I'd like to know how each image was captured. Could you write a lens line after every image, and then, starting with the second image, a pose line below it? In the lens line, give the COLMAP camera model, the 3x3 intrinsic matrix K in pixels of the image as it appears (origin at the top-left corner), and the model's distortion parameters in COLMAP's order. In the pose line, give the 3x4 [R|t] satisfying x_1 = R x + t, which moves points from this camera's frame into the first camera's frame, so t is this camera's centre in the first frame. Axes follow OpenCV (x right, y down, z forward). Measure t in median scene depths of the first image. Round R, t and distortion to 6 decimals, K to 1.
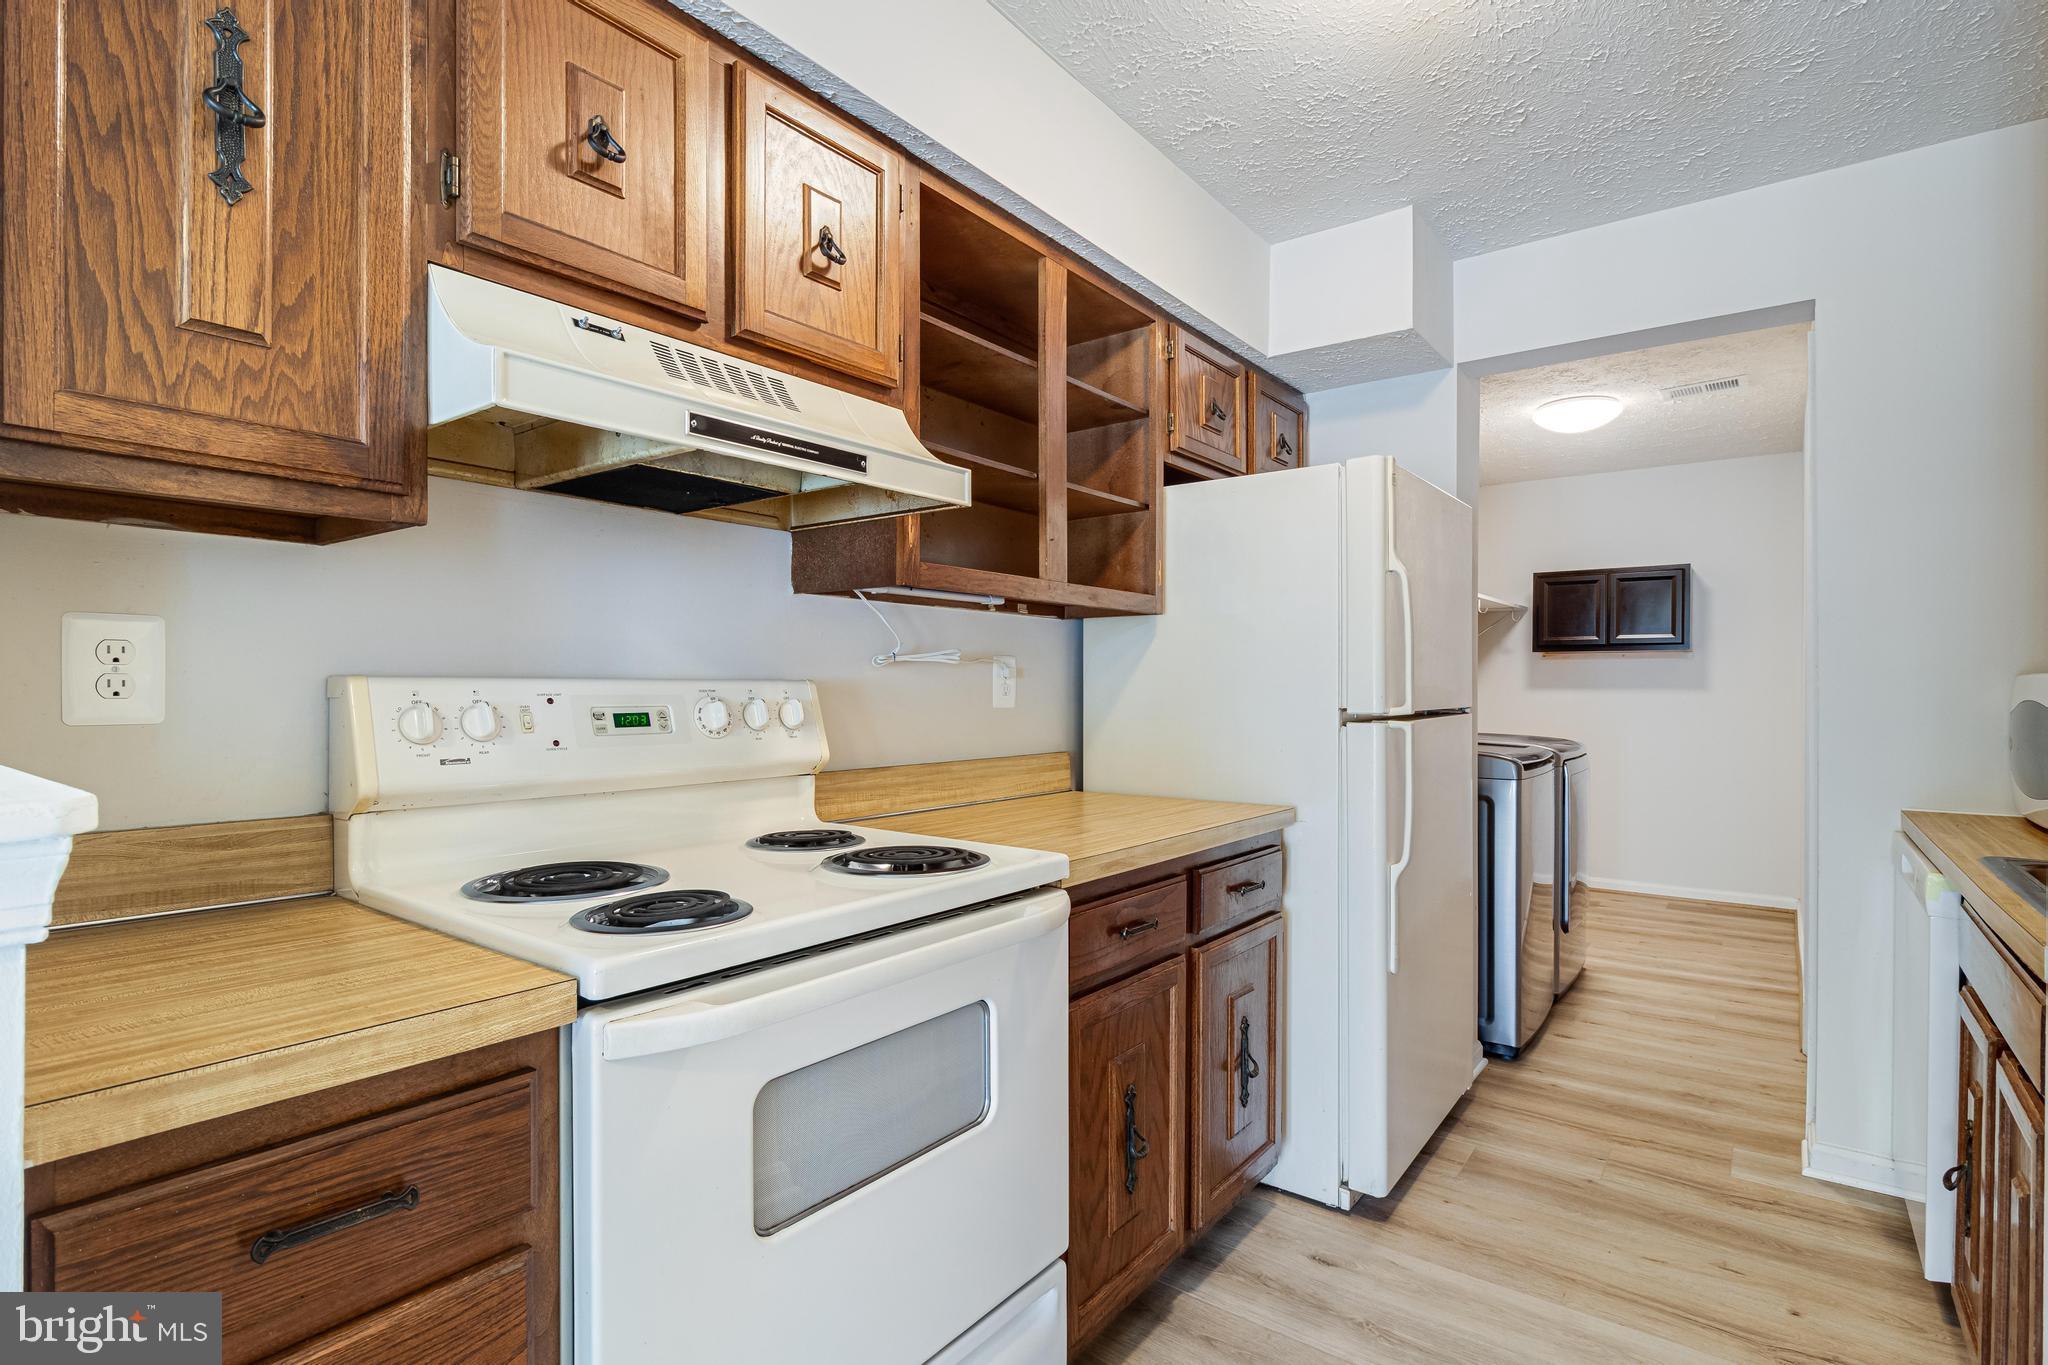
lens RADIAL K [[1002.4, 0, 1020.2], [0, 1002.4, 688.6], [0, 0, 1]] dist [0.000687, -0.000929]
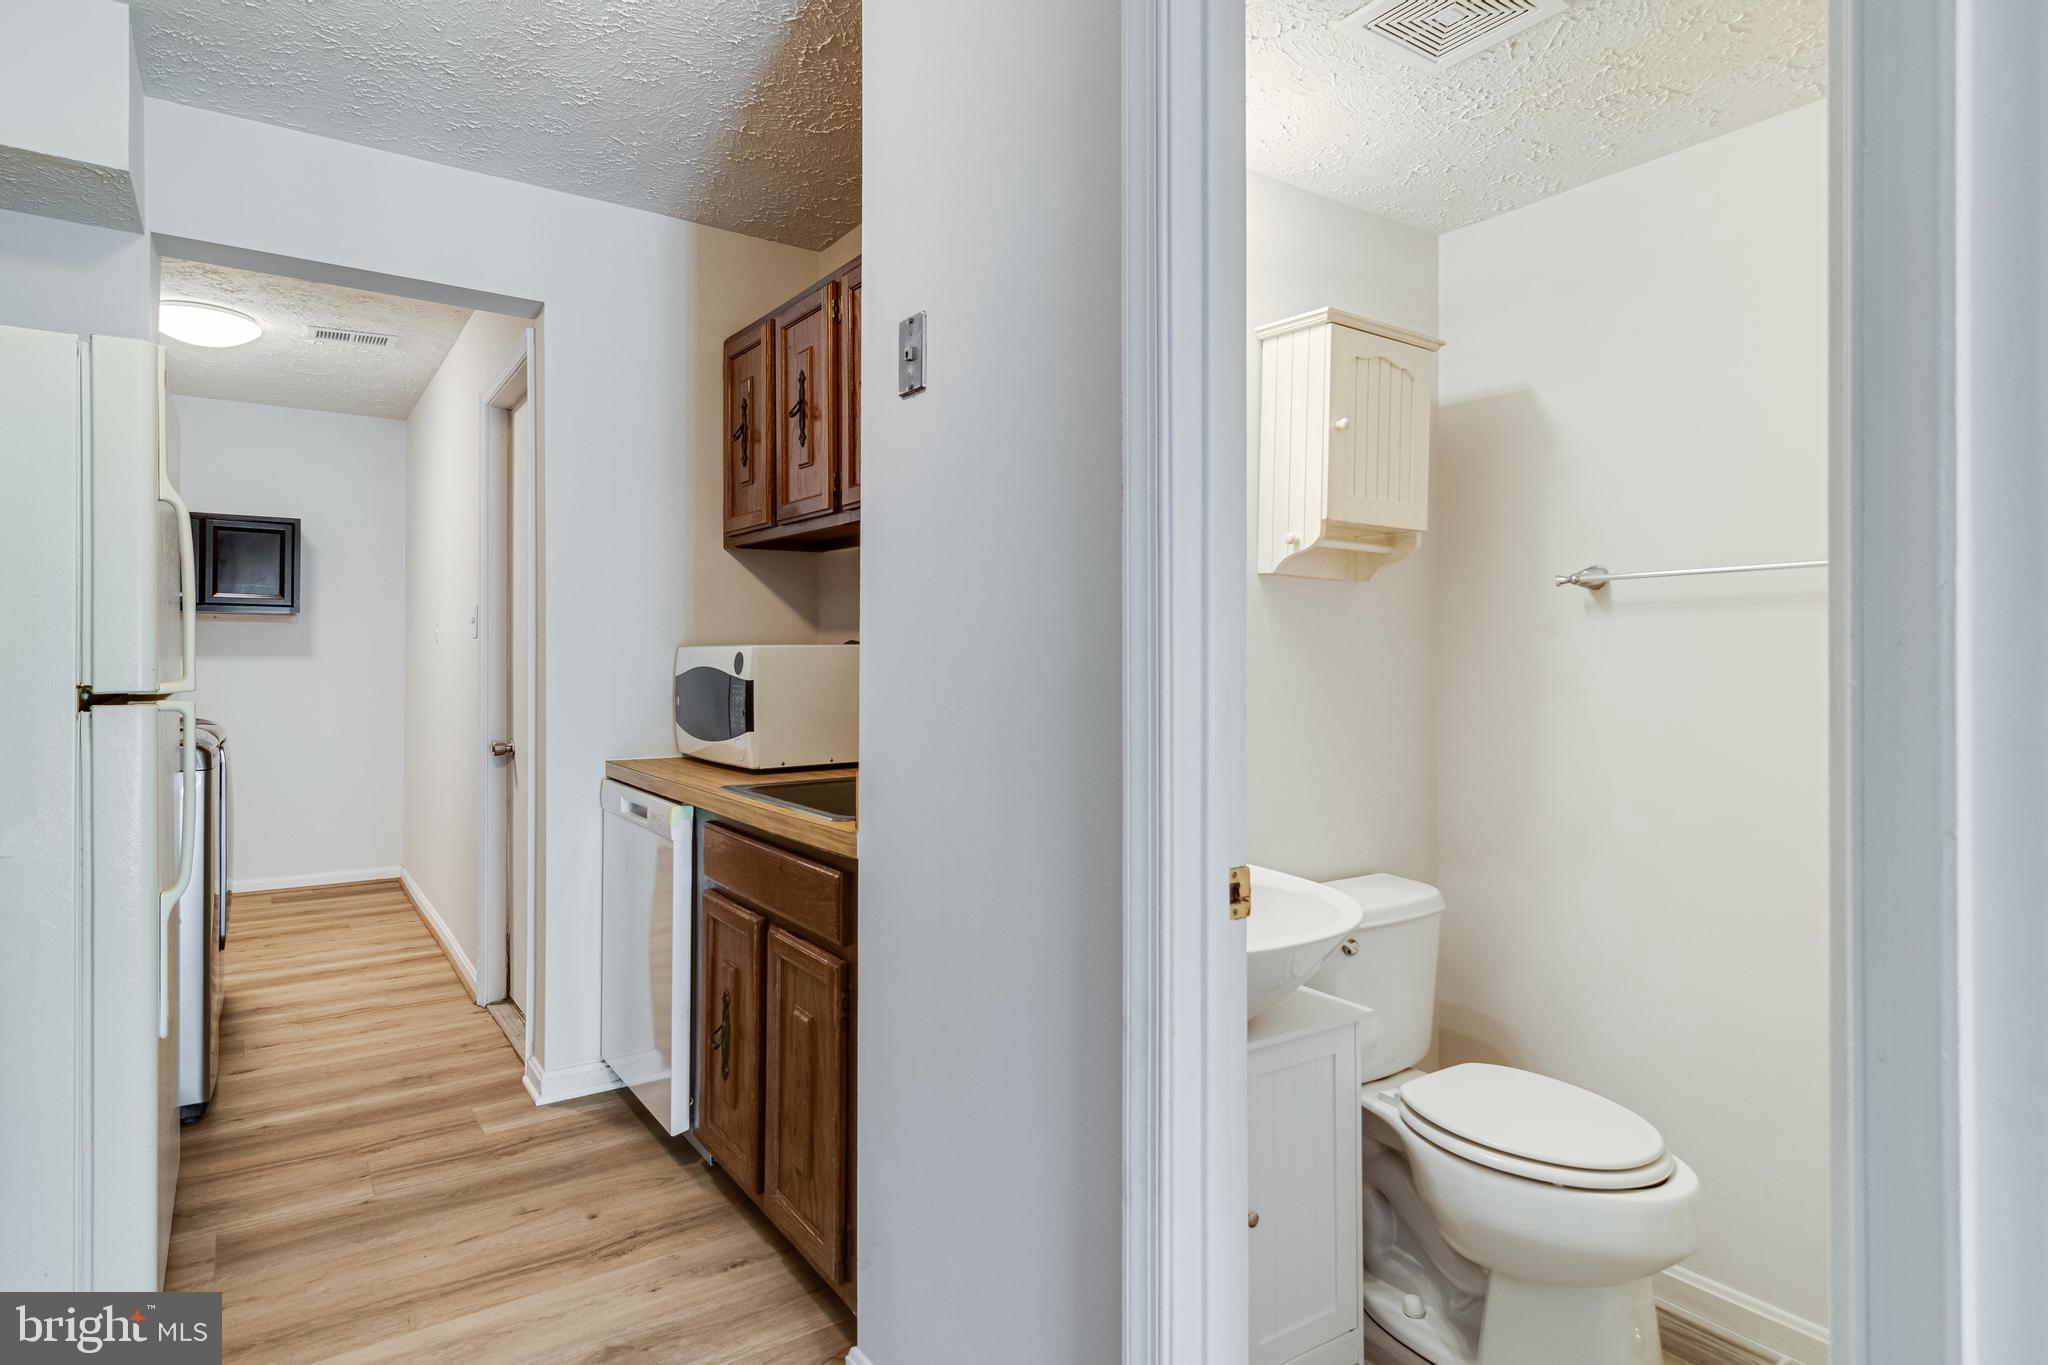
lens RADIAL K [[1117.3, 0, 1029.6], [0, 1117.3, 655.6], [0, 0, 1]] dist [0.010293, 0.001974]
pose [[0.318607, -0.000347, 0.947887, -0.196598], [0.000386, 1.000000, 0.000236, -0.001705], [-0.947887, 0.000291, 0.318607, 0.106791]]
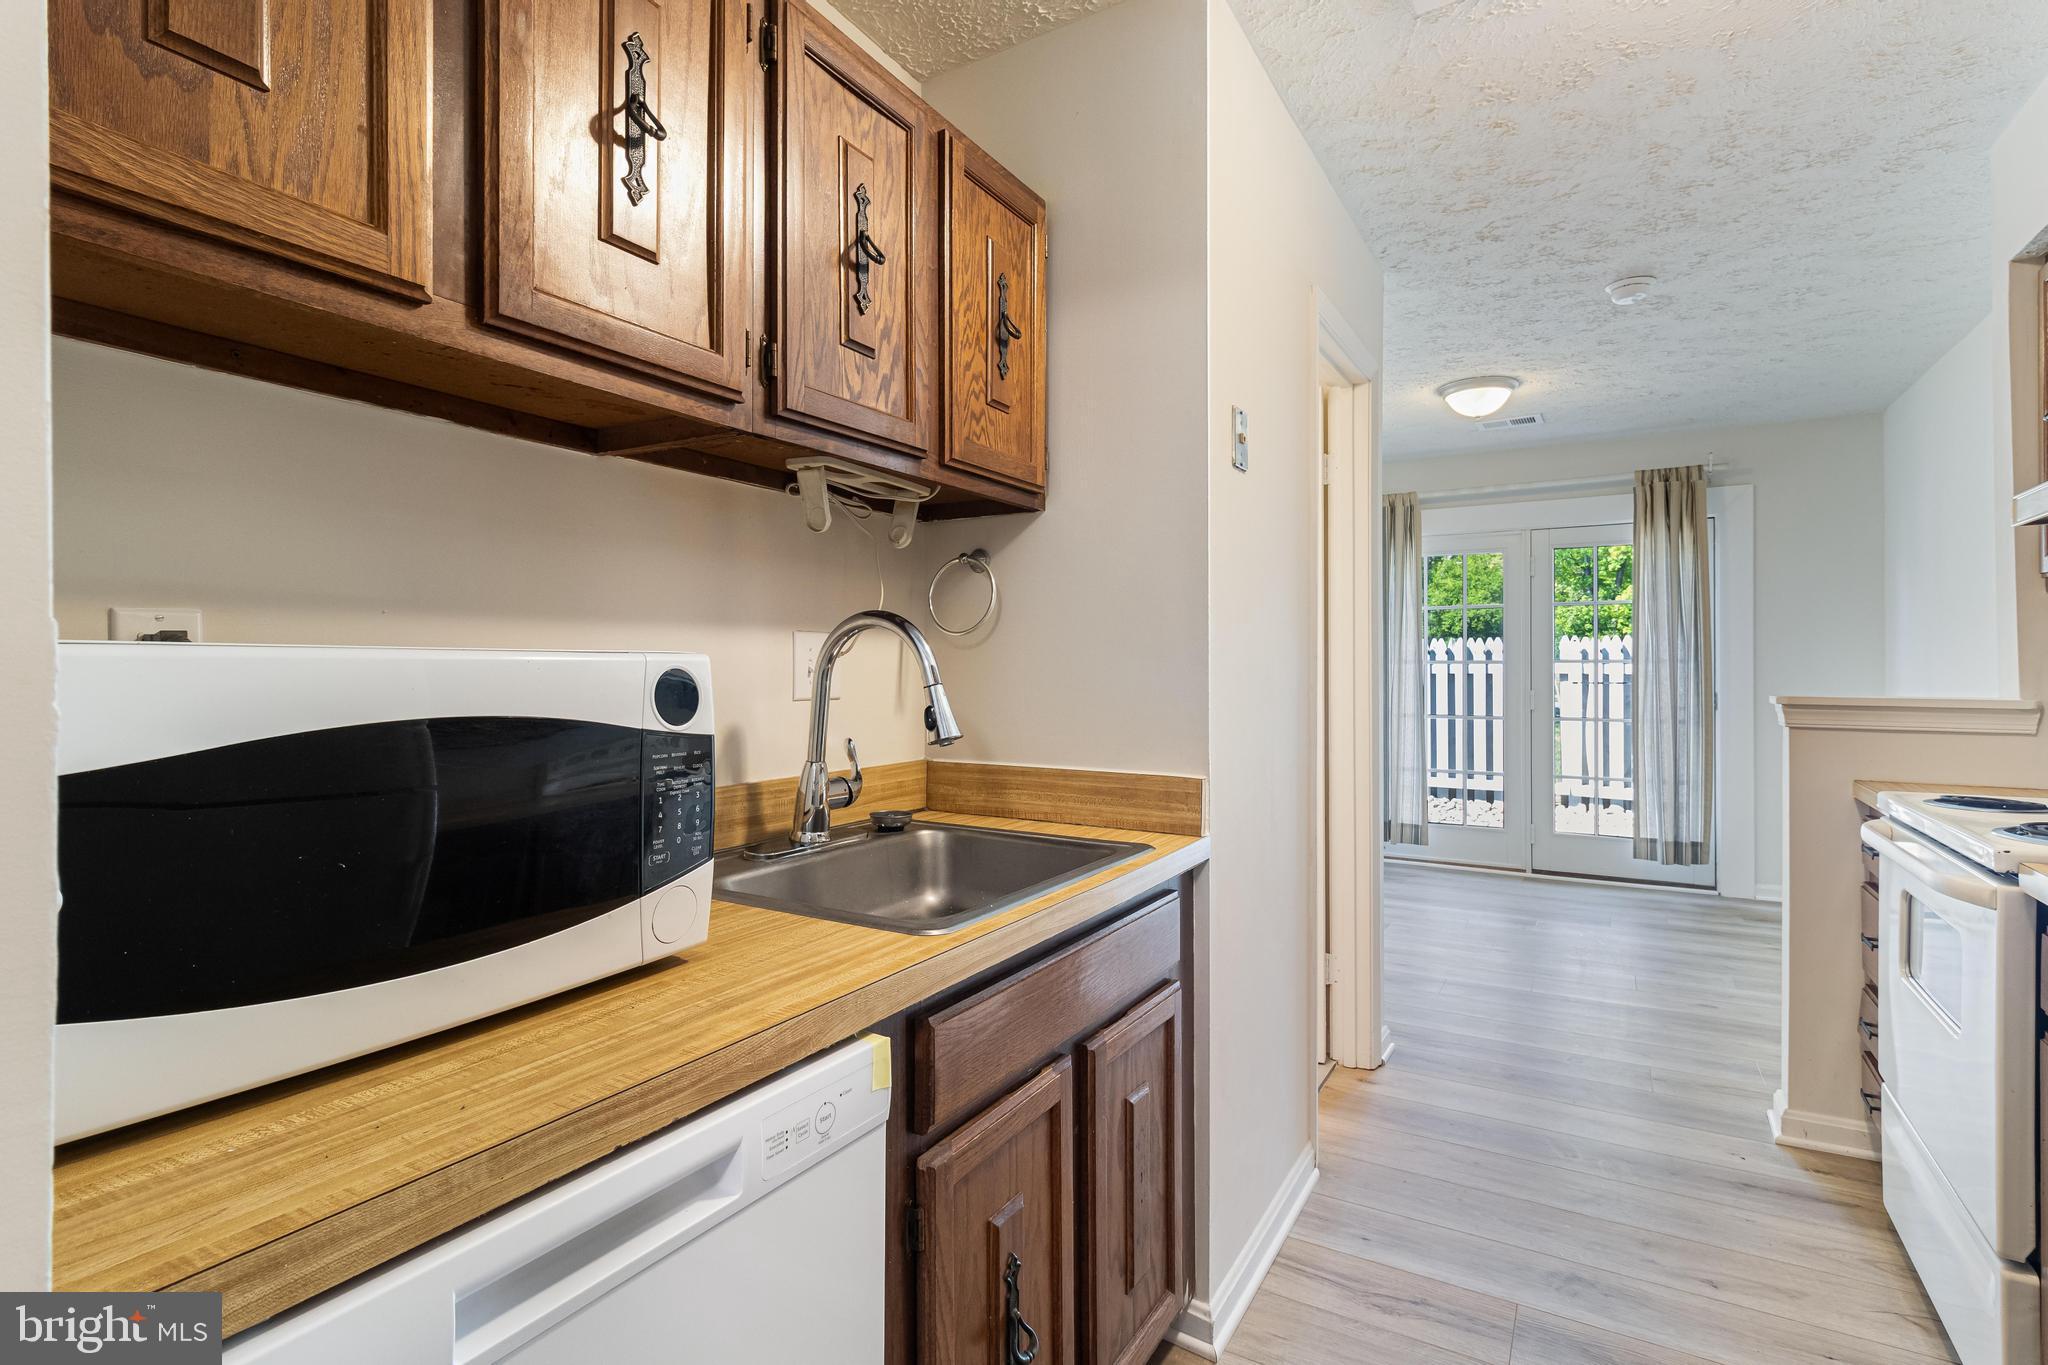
lens RADIAL K [[942.9, 0, 1042.8], [0, 942.9, 668.0], [0, 0, 1]] dist [-0.000568, -0.000738]
pose [[-0.995798, -0.005025, -0.091440, 0.650207], [-0.005229, 0.999984, 0.001993, -0.006383], [0.091429, 0.002462, -0.995809, 1.115421]]
